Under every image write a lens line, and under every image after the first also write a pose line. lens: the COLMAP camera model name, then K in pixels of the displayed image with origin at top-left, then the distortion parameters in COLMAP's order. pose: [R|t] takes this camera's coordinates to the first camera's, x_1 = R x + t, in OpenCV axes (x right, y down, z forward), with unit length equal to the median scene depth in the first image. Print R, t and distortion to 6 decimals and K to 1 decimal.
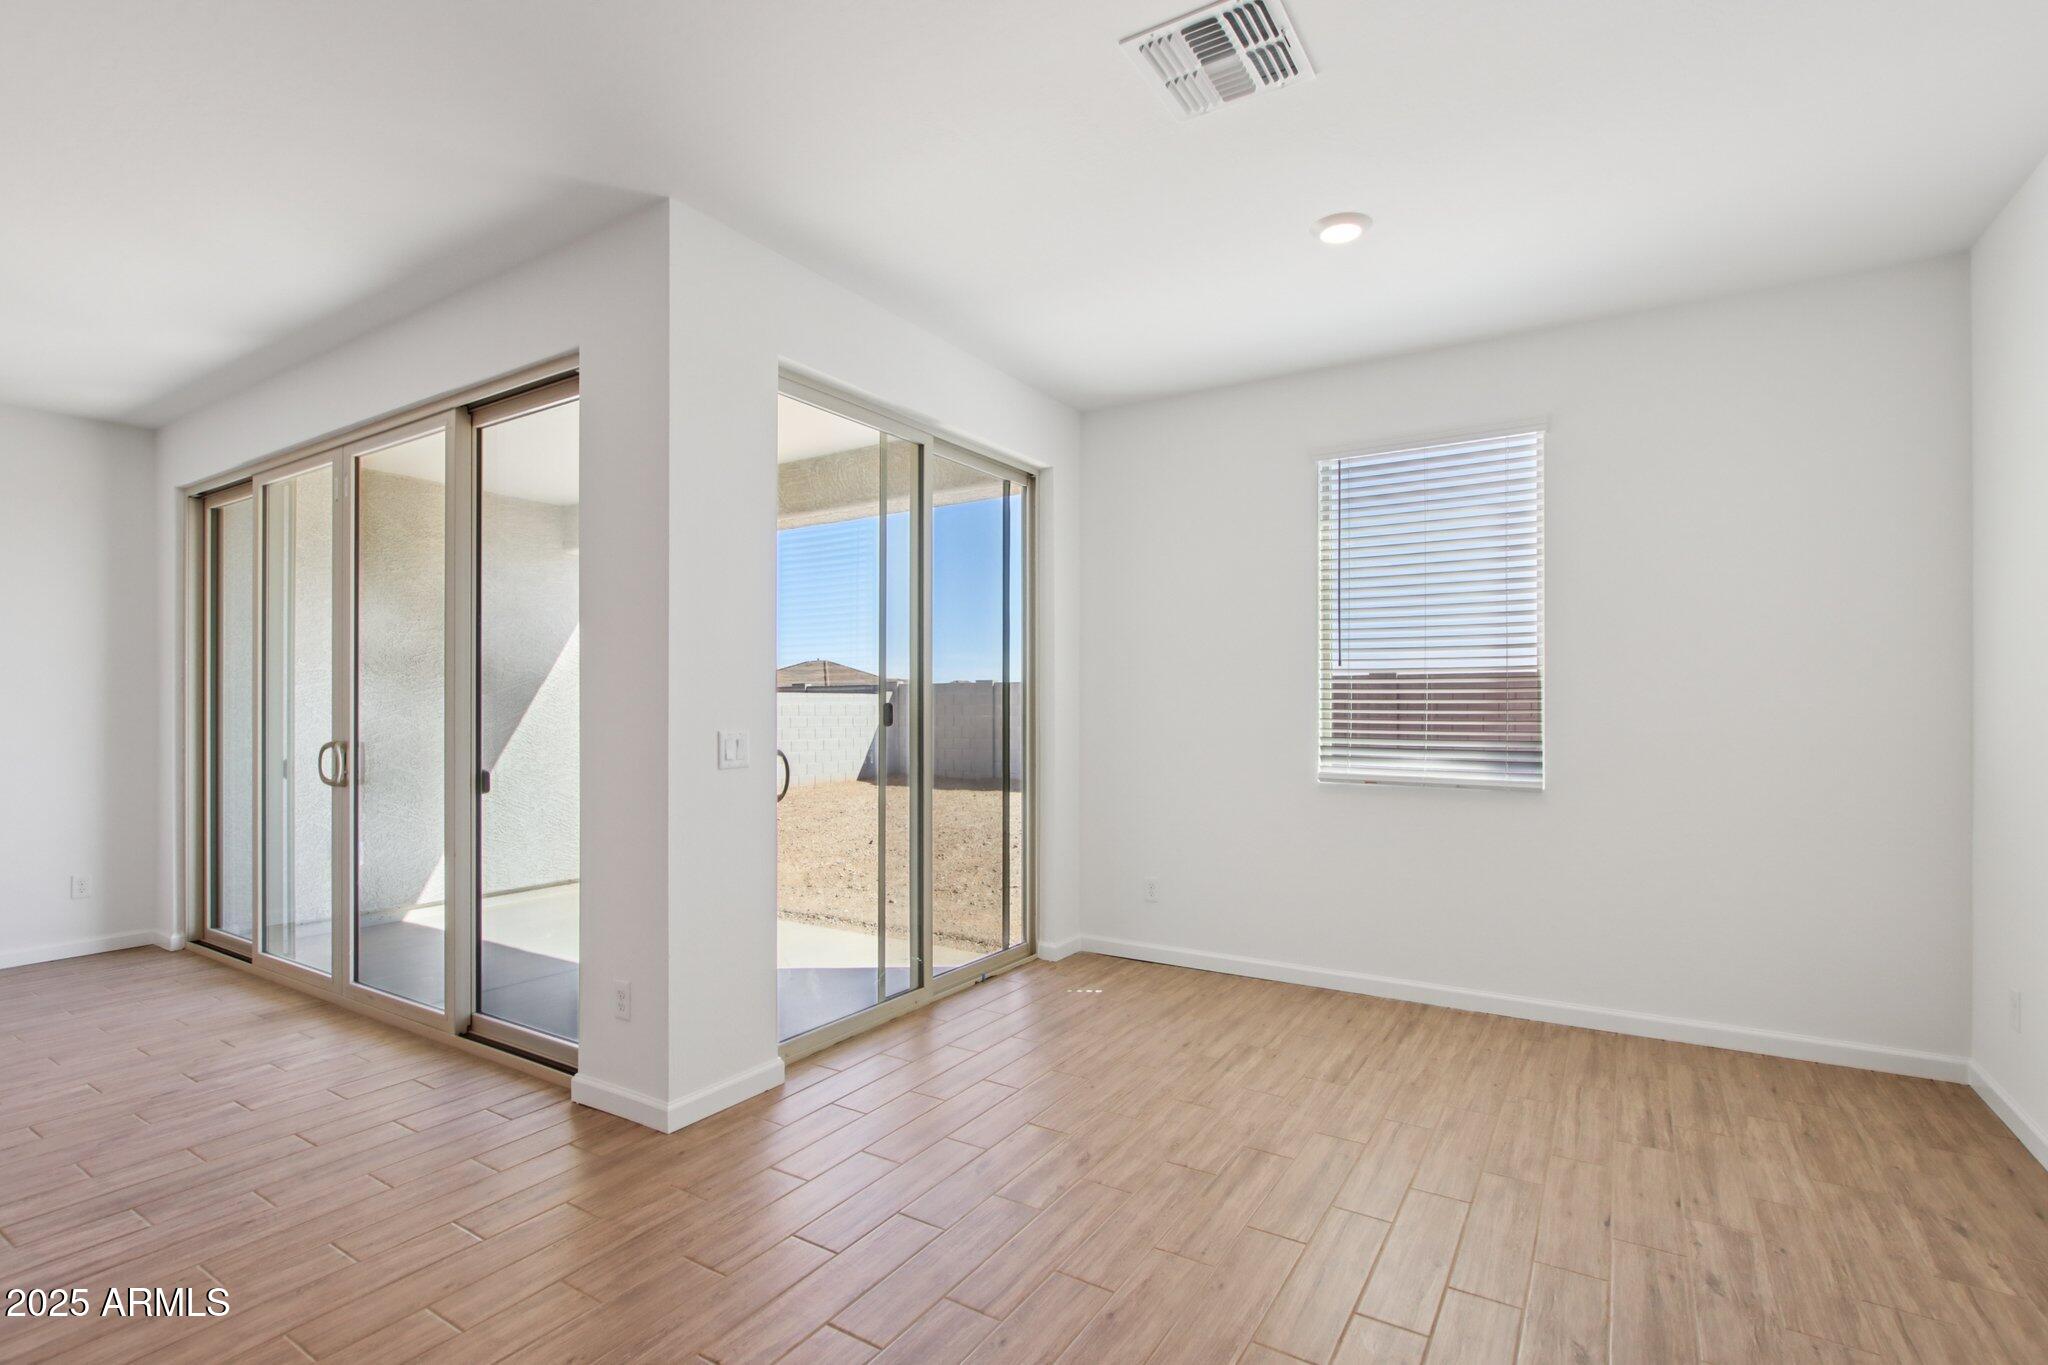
lens RADIAL K [[980.2, 0, 996.0], [0, 980.2, 698.2], [0, 0, 1]] dist [-0.012465, 0.003361]
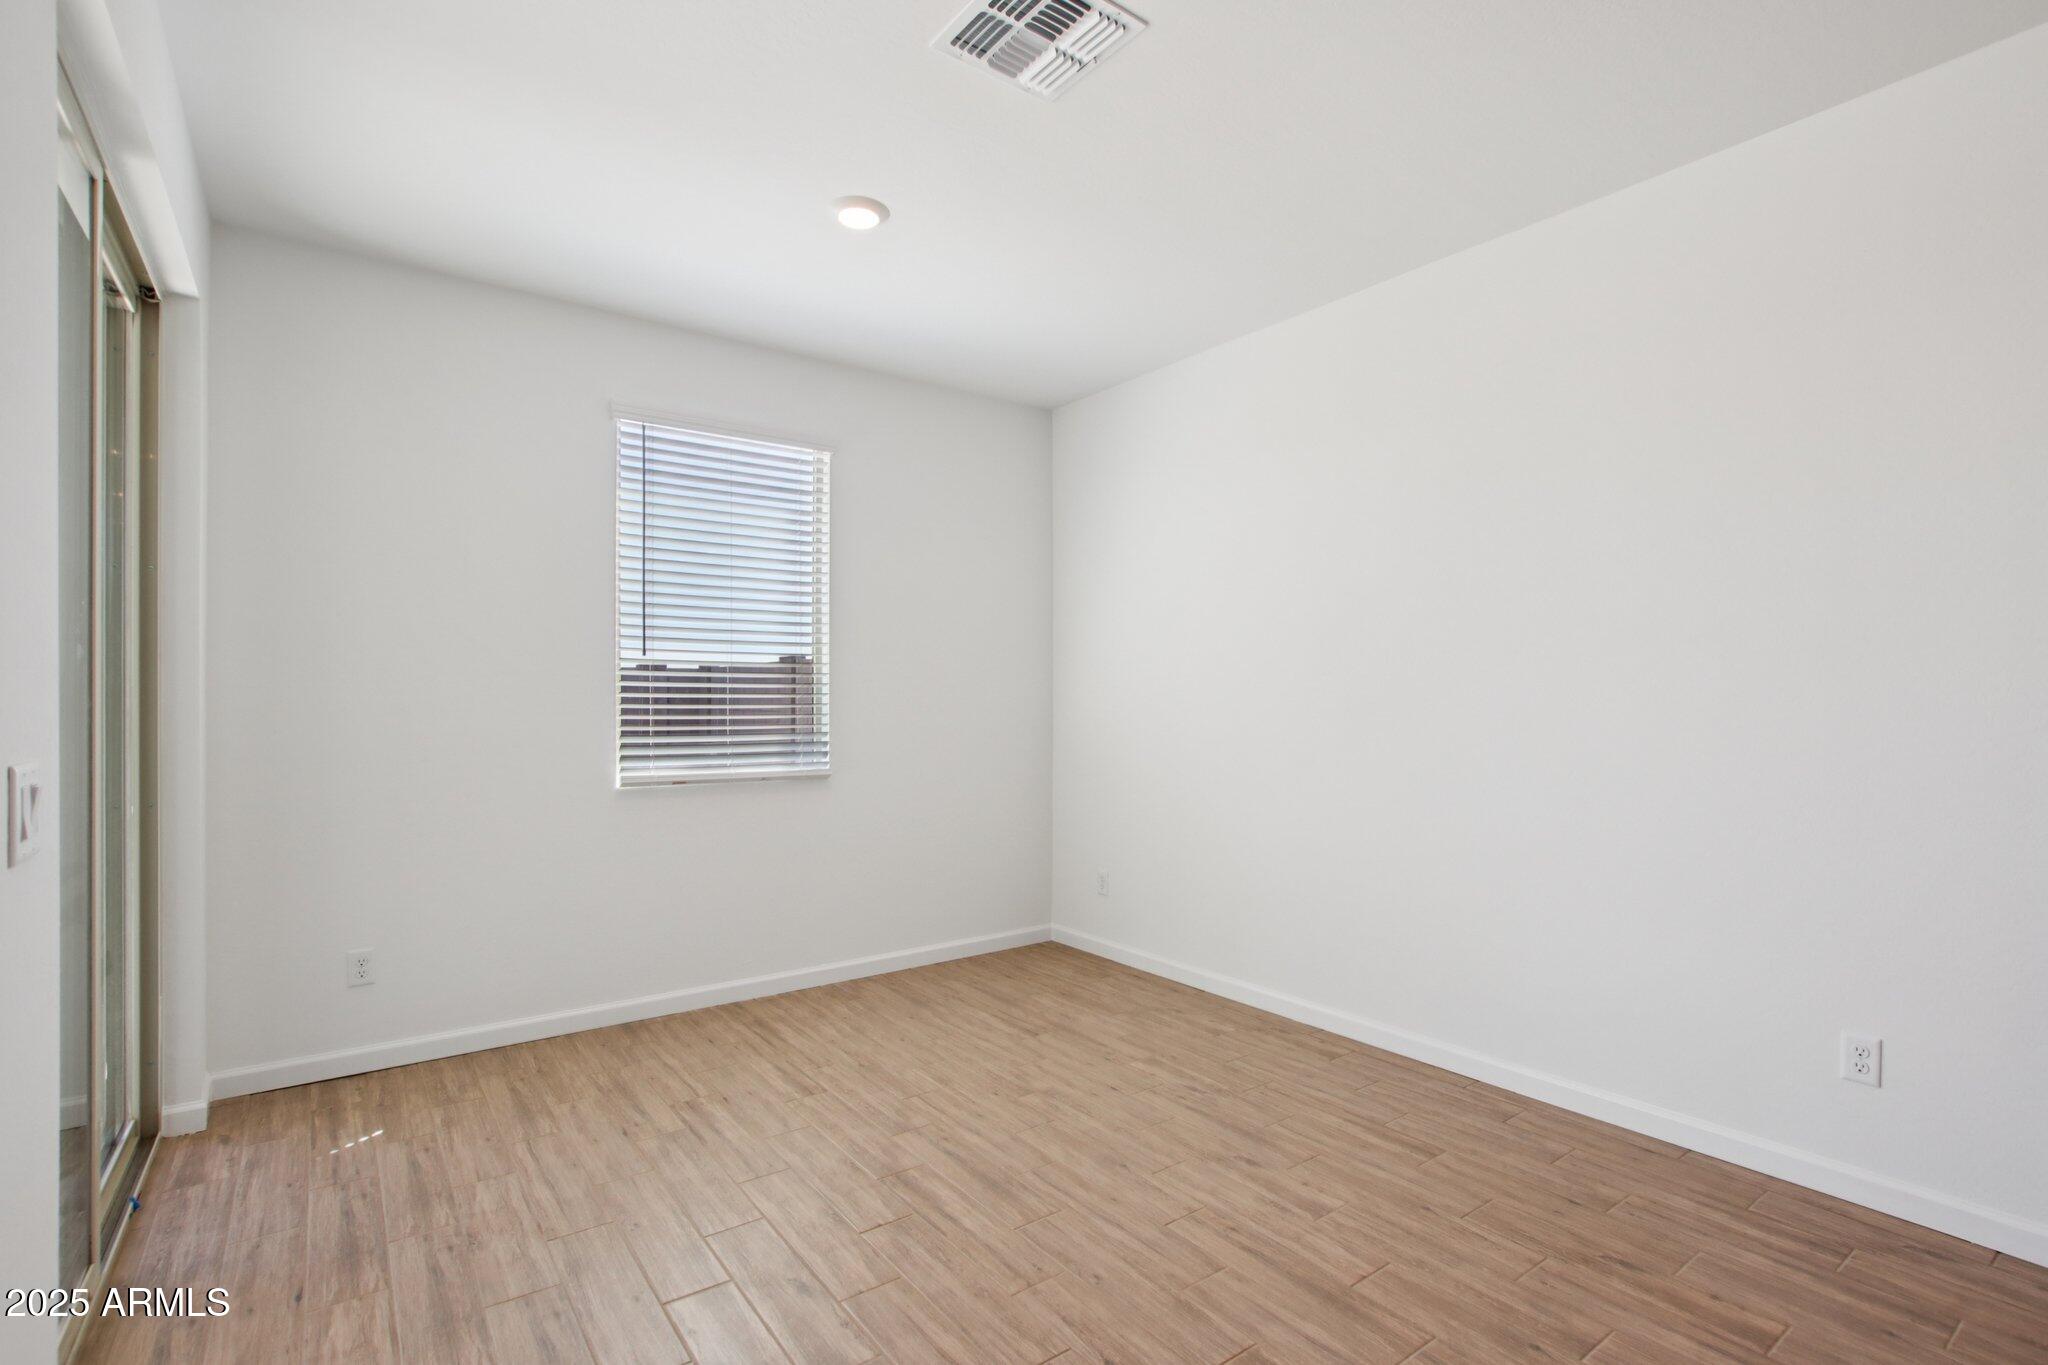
lens RADIAL K [[980.2, 0, 1032.5], [0, 980.2, 694.6], [0, 0, 1]] dist [-0.012465, 0.003361]
pose [[0.327111, 0.004986, 0.944973, -0.395051], [-0.005868, 0.999978, -0.003245, 0.003500], [-0.944968, -0.004483, 0.327133, 0.392458]]
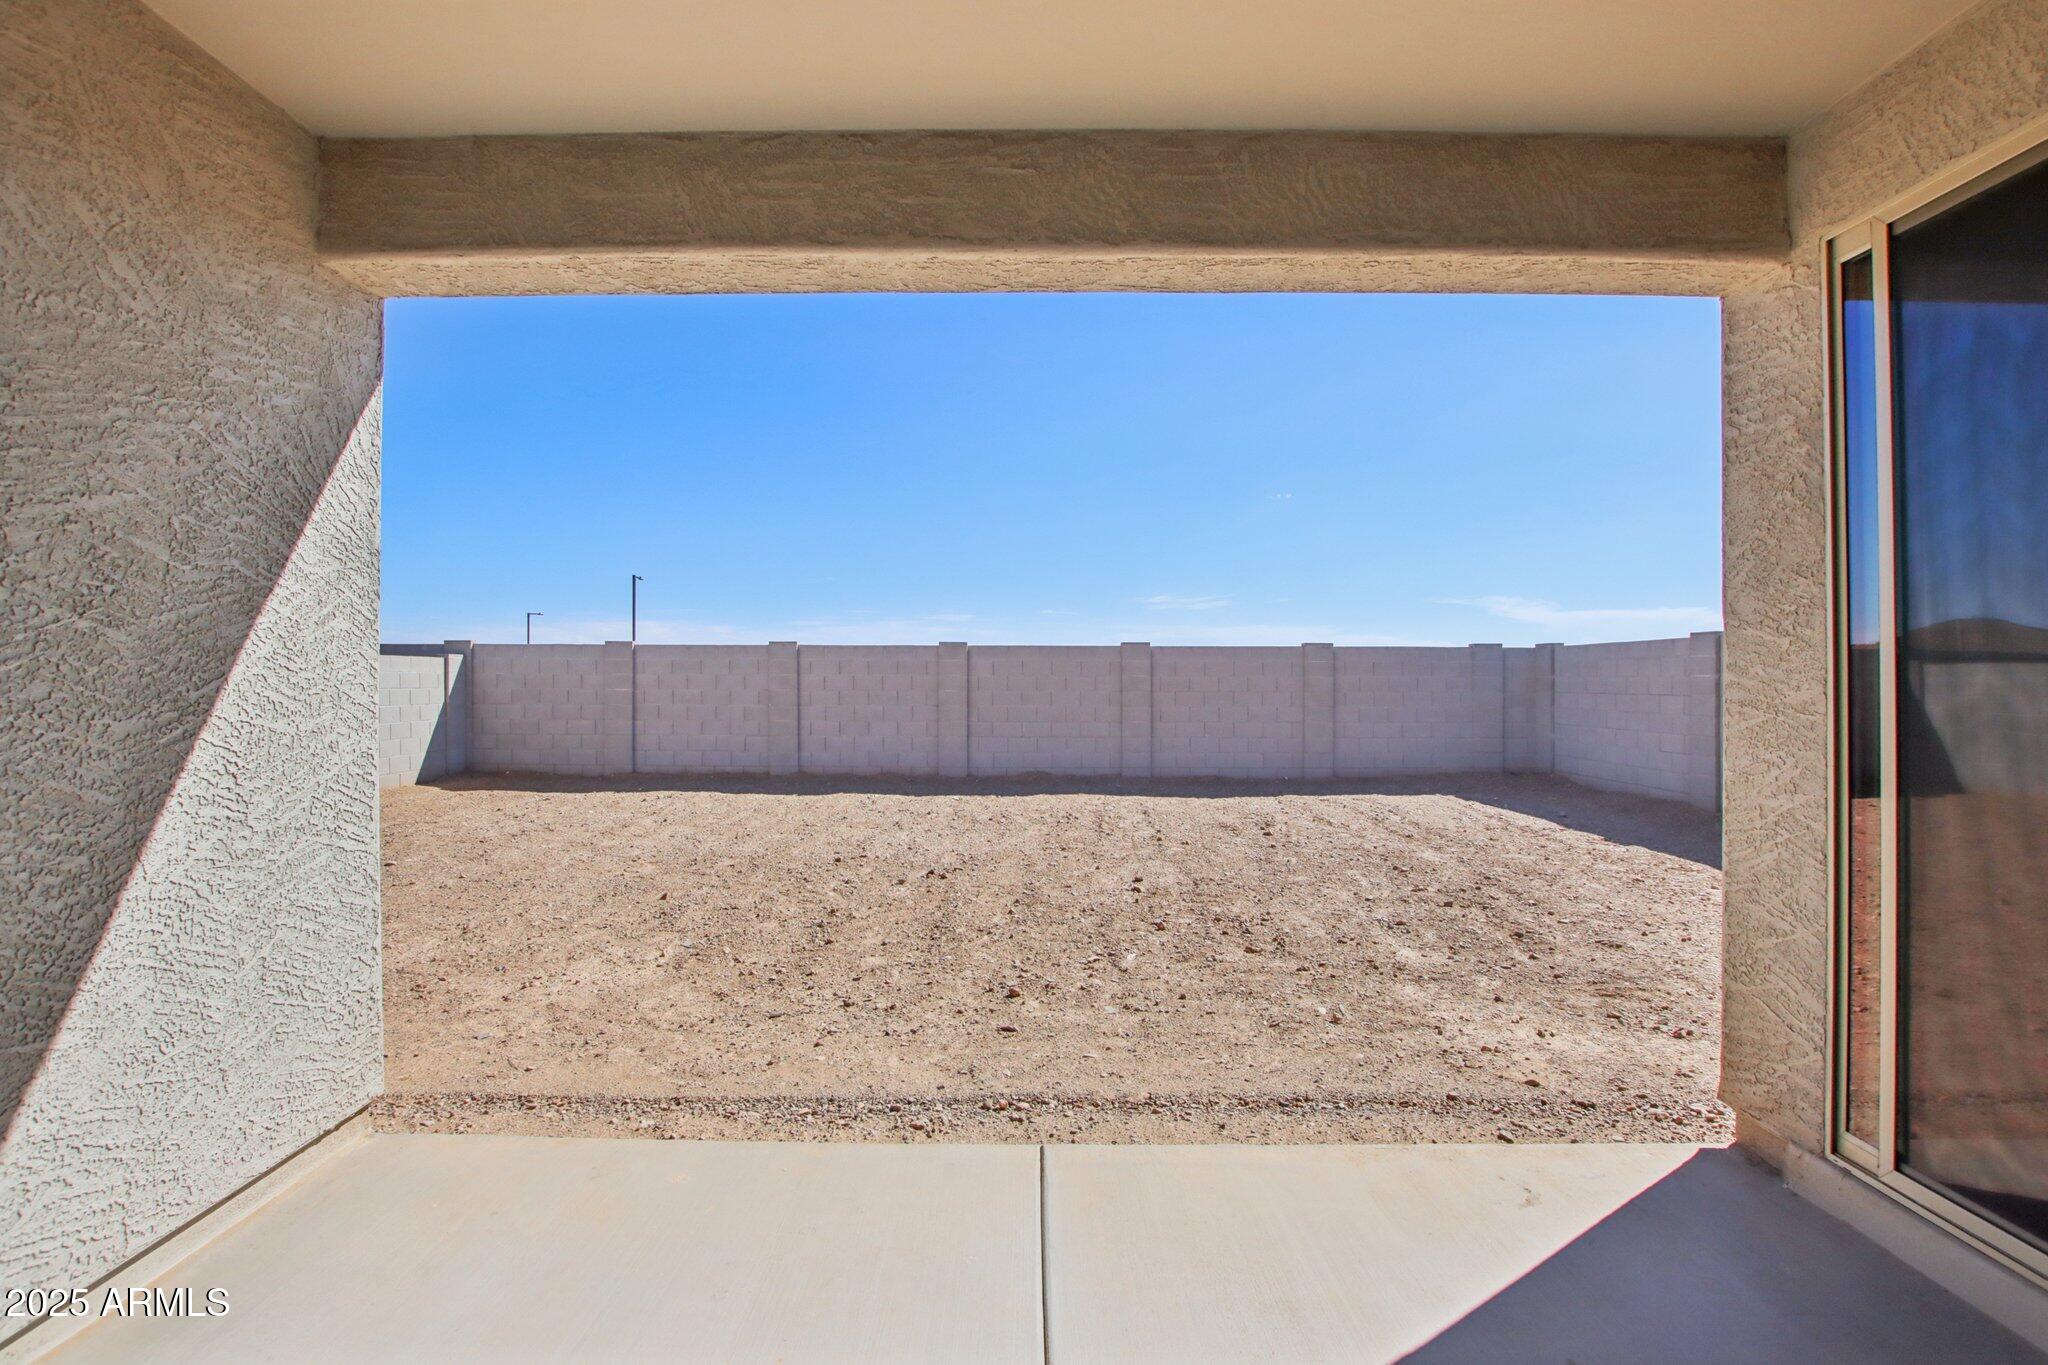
lens RADIAL K [[980.2, 0, 1006.9], [0, 980.2, 671.6], [0, 0, 1]] dist [-0.012465, 0.003361]
pose [[0.835000, 0.008401, 0.550186, -0.765106], [-0.009330, 0.999956, -0.001110, 0.011627], [-0.550171, -0.004206, 0.835041, 0.987212]]
